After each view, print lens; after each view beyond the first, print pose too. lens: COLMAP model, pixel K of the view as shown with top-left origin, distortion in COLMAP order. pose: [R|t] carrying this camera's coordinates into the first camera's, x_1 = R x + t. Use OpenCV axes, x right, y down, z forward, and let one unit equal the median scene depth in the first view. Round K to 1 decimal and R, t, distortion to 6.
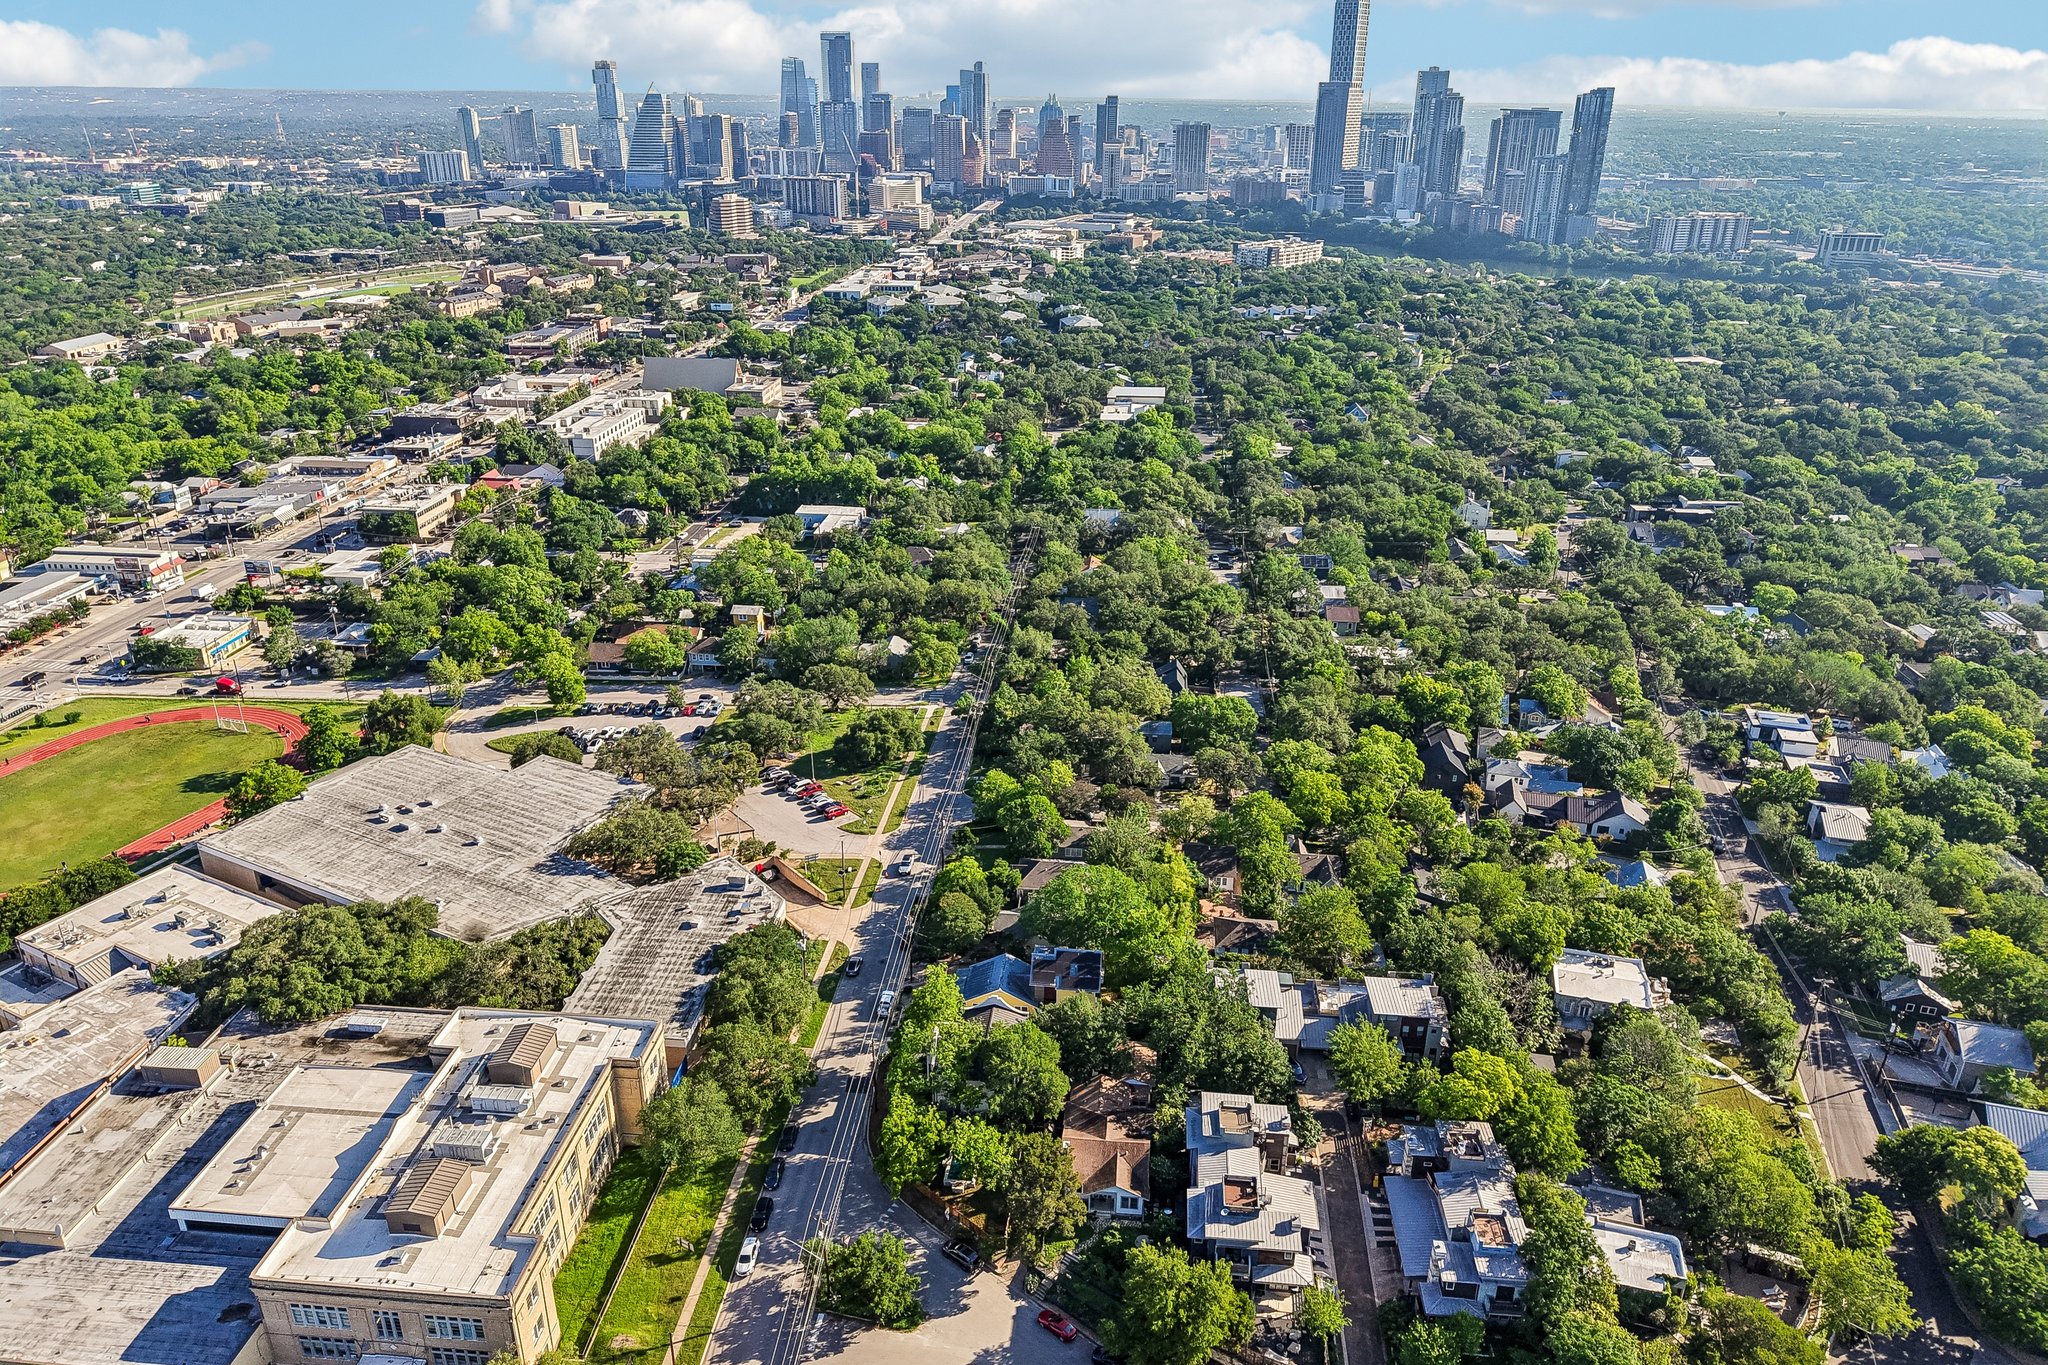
lens RADIAL K [[1349.0, 0, 1076.5], [0, 1349.0, 681.8], [0, 0, 1]] dist [0.020414, -0.024980]
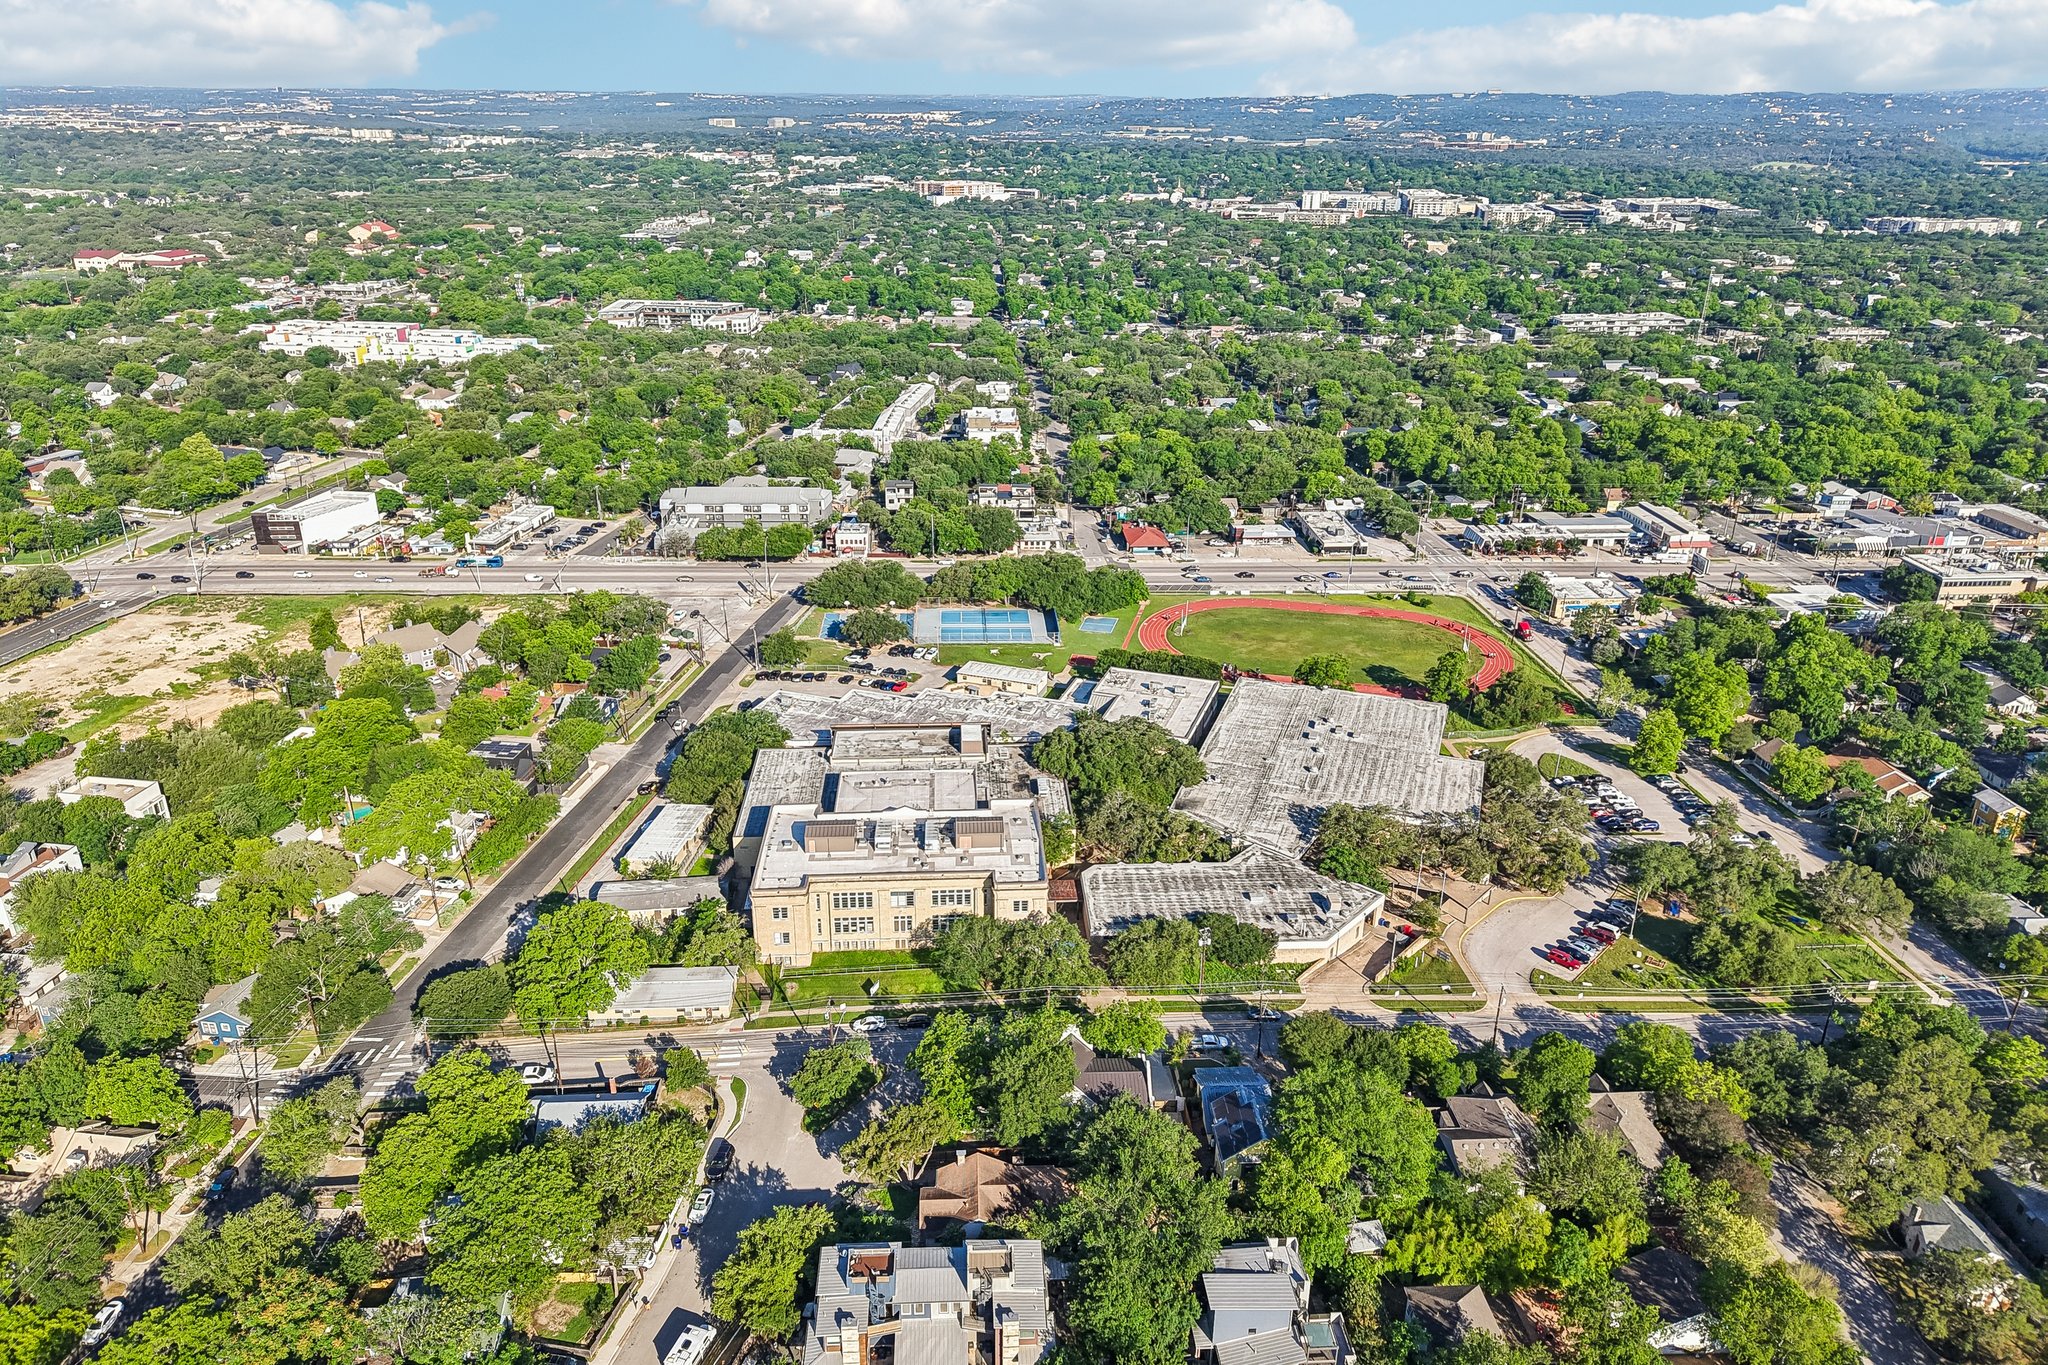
lens RADIAL K [[1426.6, 0, 1050.8], [0, 1426.6, 717.8], [0, 0, 1]] dist [0.030987, -0.011197]
pose [[0.106355, 0.386538, -0.916121, 0.442027], [-0.392421, 0.862875, 0.318515, -0.155261], [0.913616, 0.325630, 0.243456, 0.365079]]
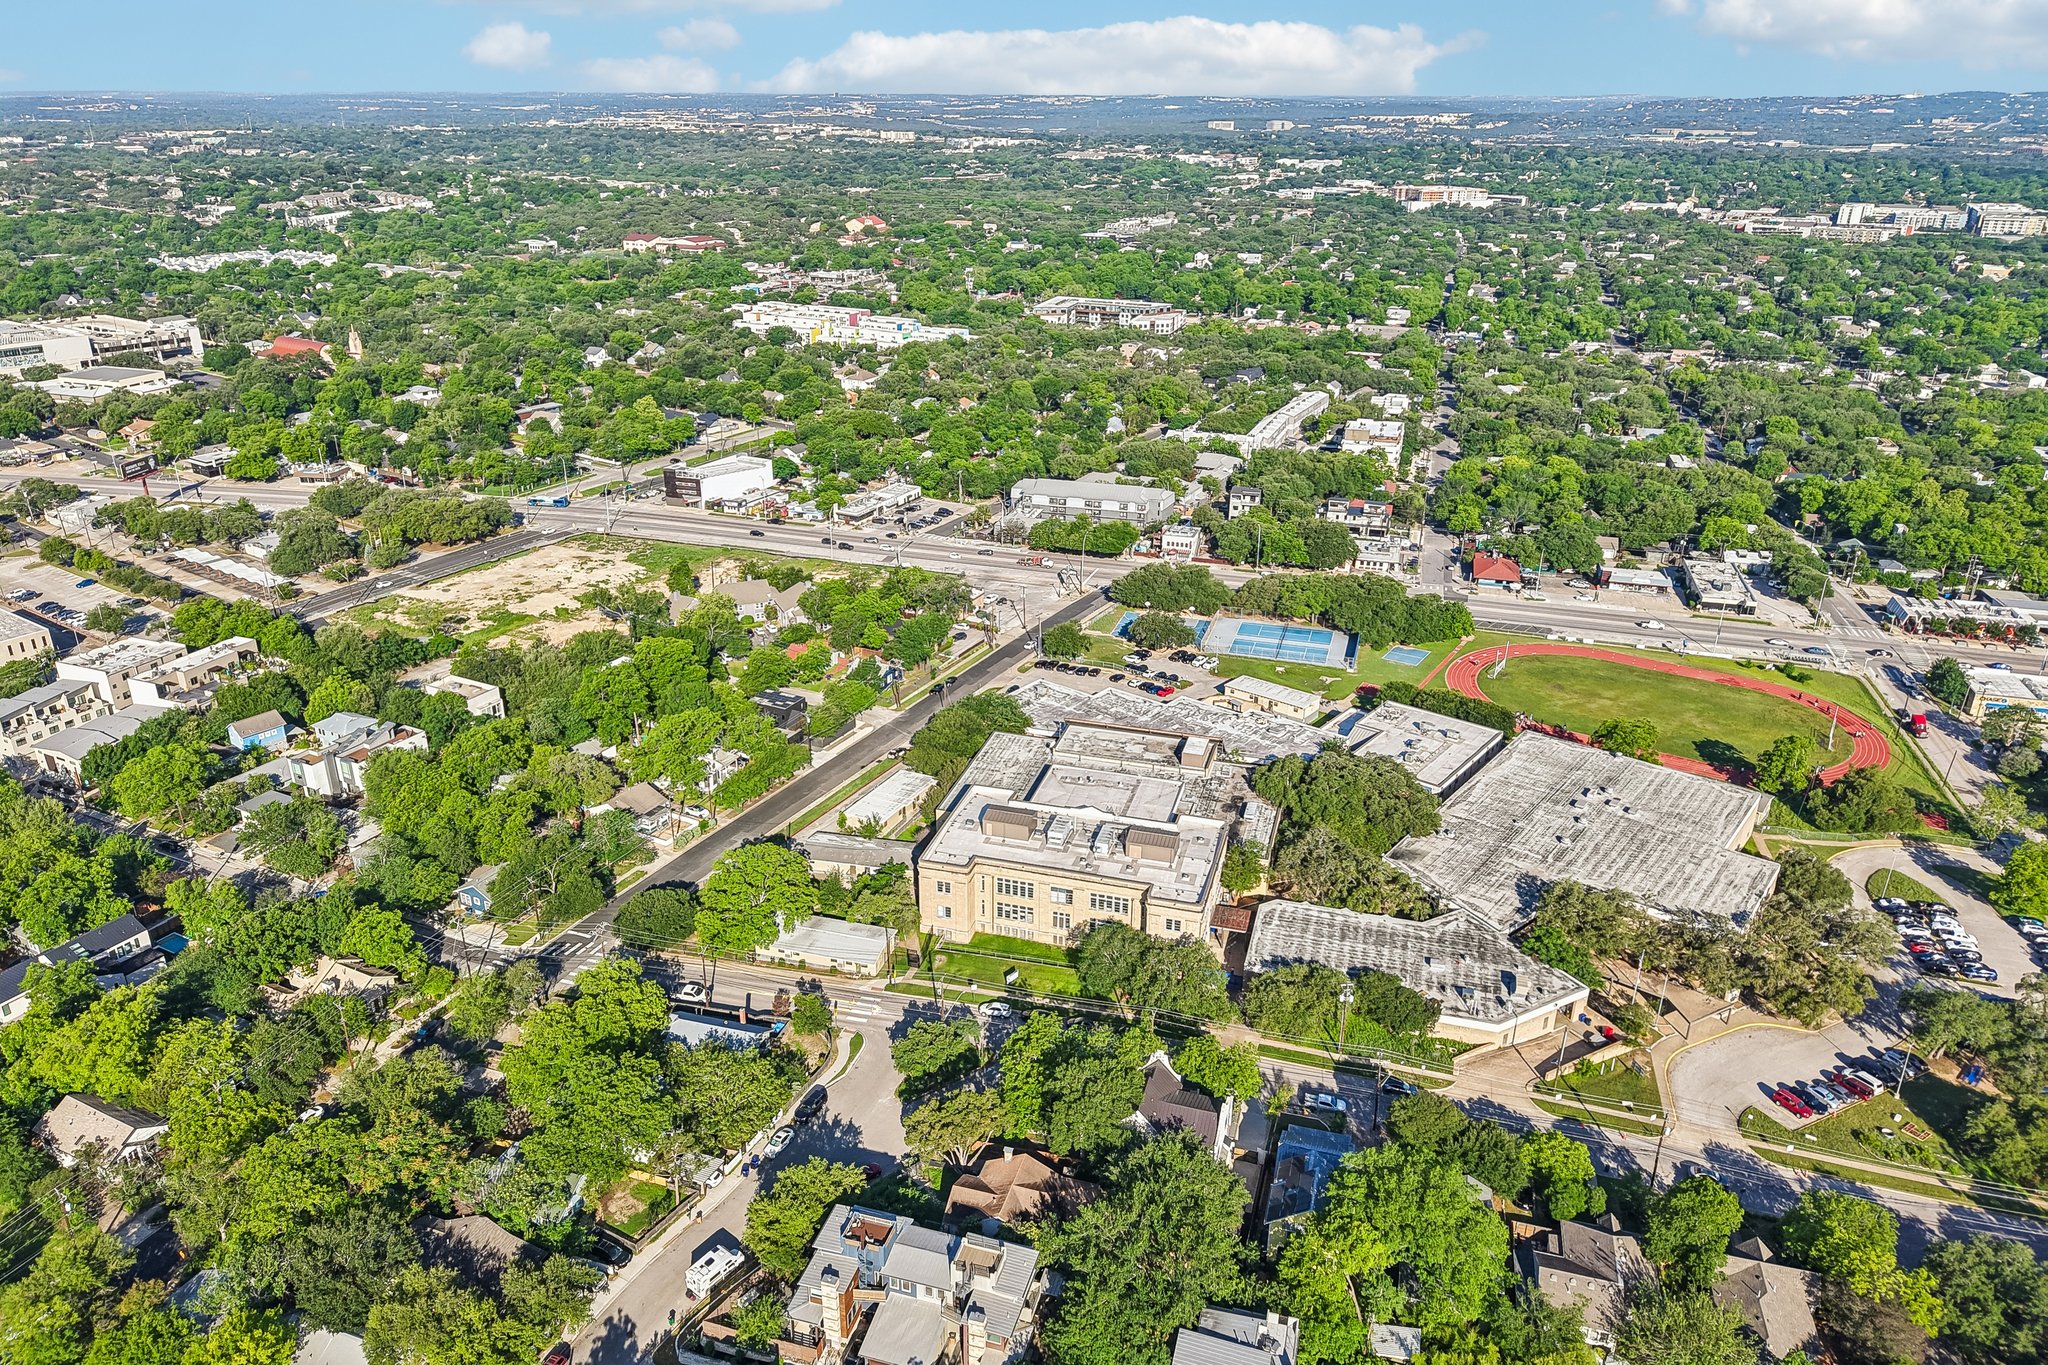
lens RADIAL K [[1423.3, 0, 1035.3], [0, 1423.3, 730.8], [0, 0, 1]] dist [0.061288, -0.054741]
pose [[-0.240039, 0.381645, -0.892597, 0.428996], [-0.388146, 0.805050, 0.448594, -0.204626], [0.889789, 0.454138, -0.045110, 0.481414]]
